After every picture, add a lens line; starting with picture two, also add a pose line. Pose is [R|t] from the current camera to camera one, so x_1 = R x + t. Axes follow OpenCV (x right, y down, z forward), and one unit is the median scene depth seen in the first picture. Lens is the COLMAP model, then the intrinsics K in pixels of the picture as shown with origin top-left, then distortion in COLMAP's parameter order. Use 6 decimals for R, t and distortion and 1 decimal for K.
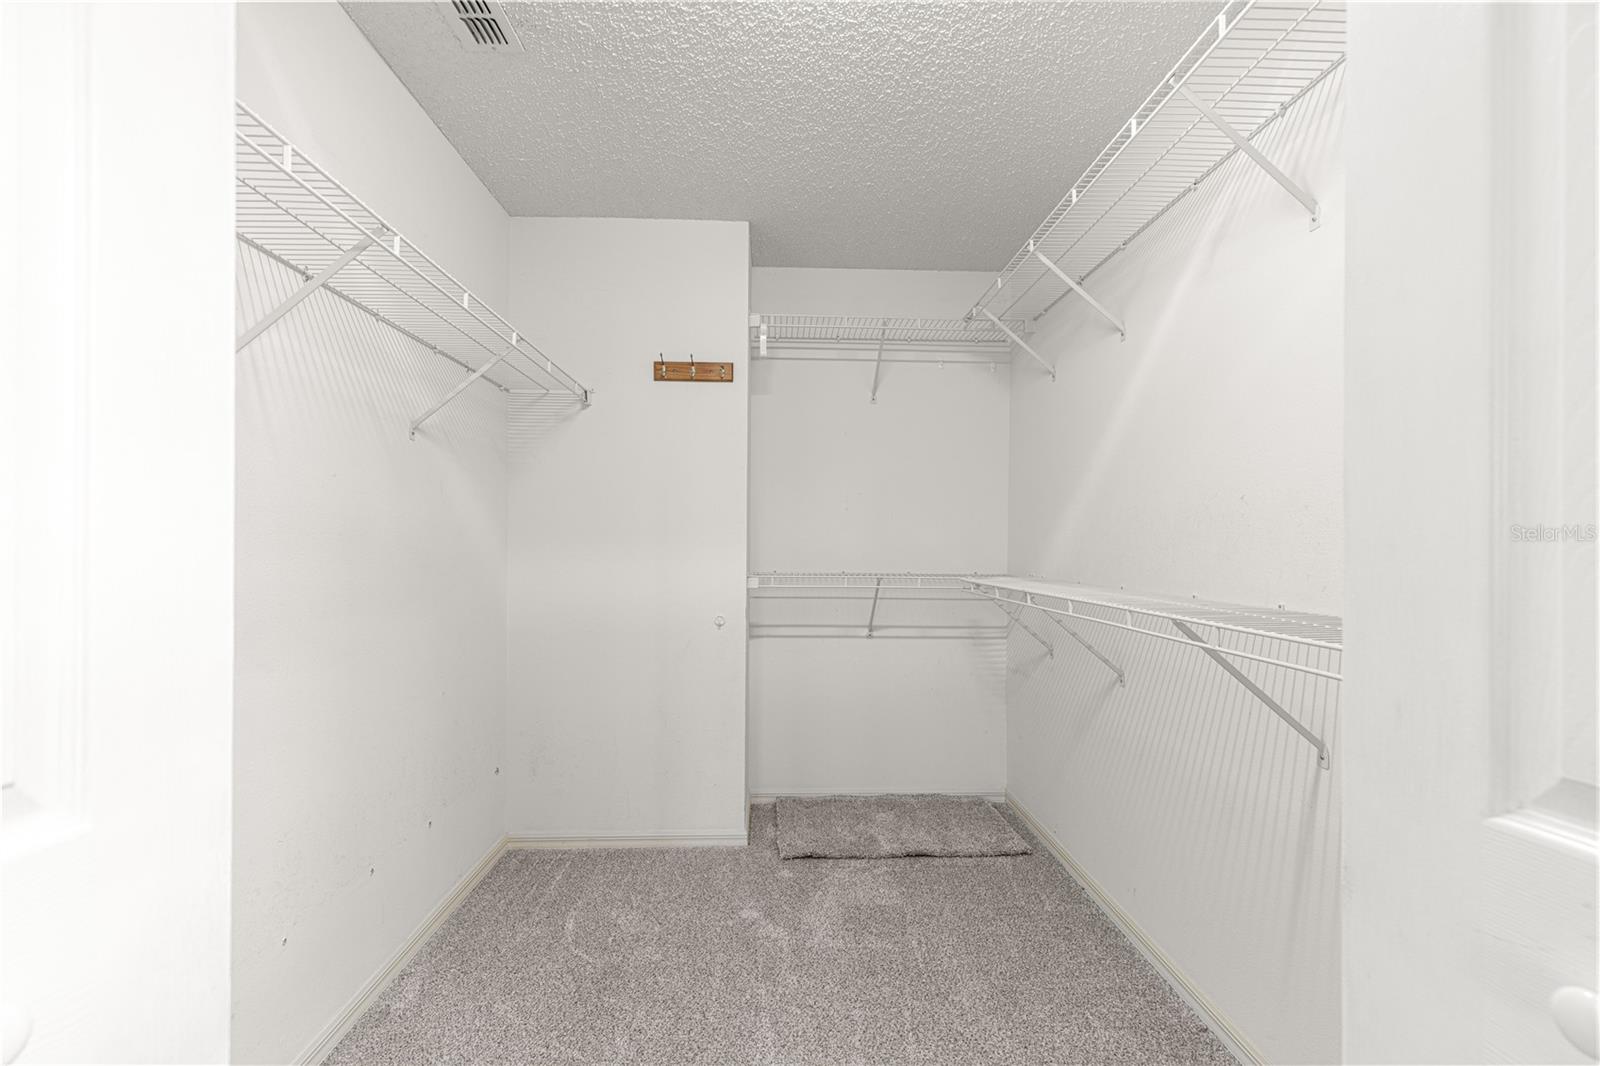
lens RADIAL K [[729.7, 0, 803.6], [0, 729.7, 536.6], [0, 0, 1]] dist [0.012556, -0.002053]
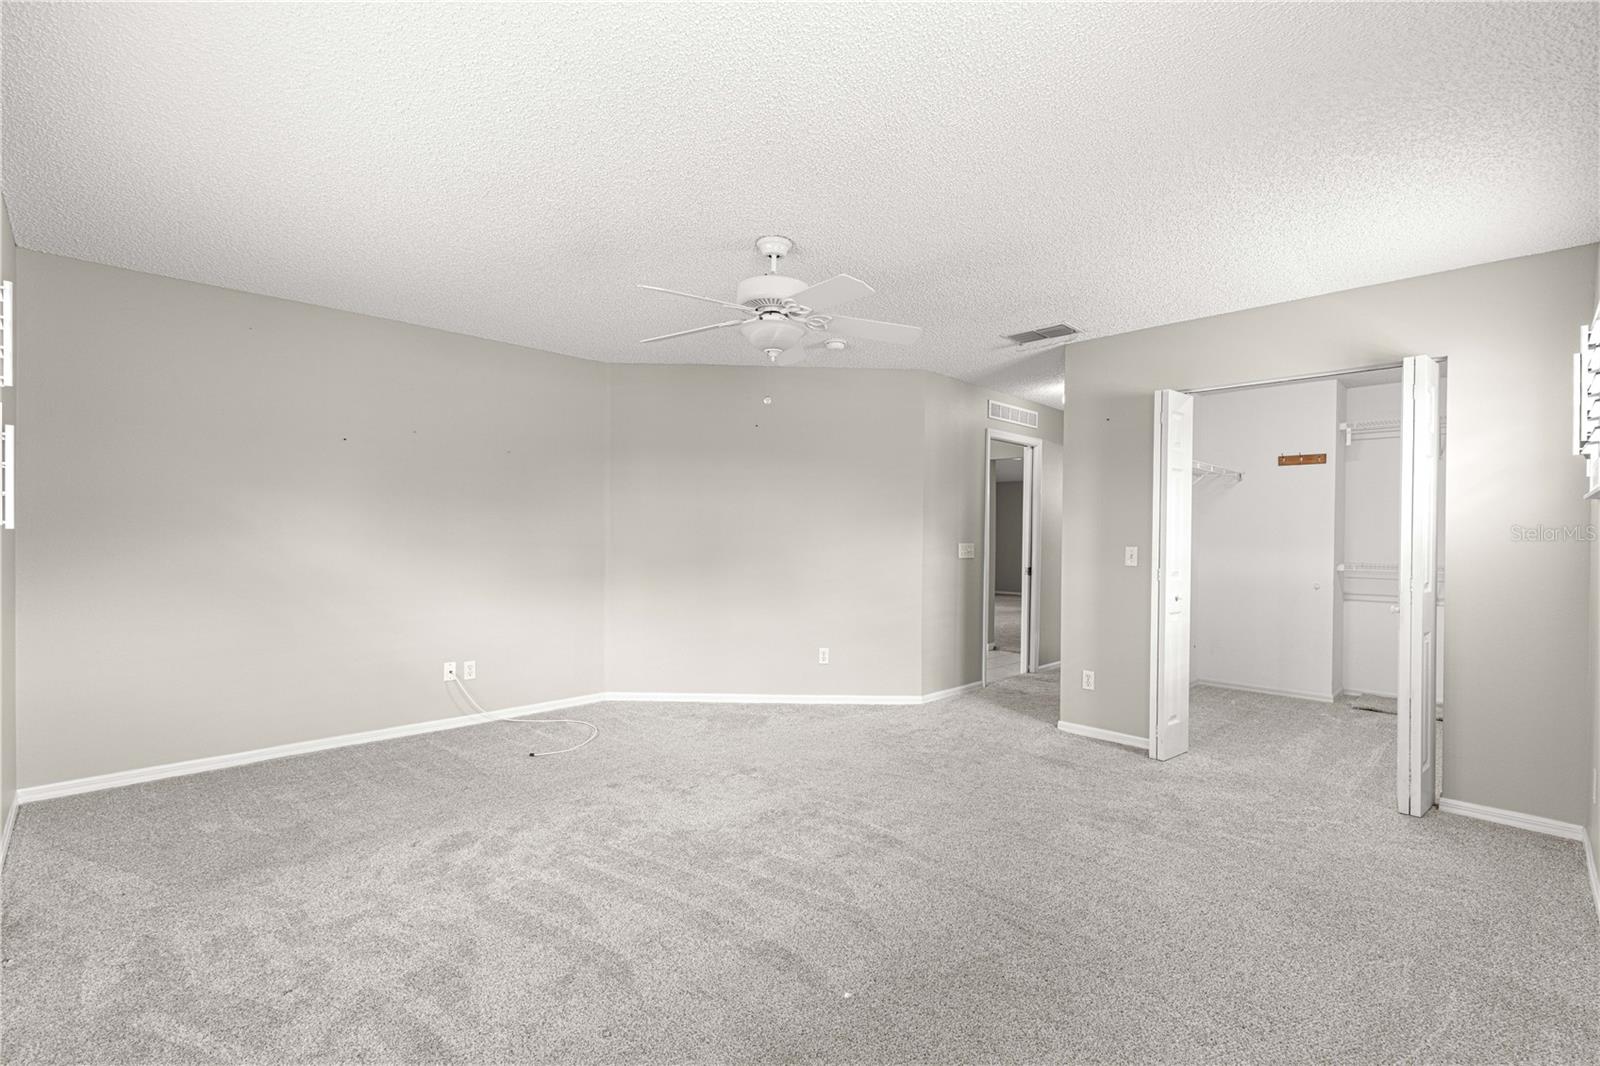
lens RADIAL K [[729.7, 0, 800.2], [0, 729.7, 534.5], [0, 0, 1]] dist [0.012556, -0.002053]
pose [[0.692914, 0.006592, -0.720990, 0.332499], [-0.009977, 0.999950, -0.000446, -0.007194], [0.720952, 0.007502, 0.692945, -1.316194]]
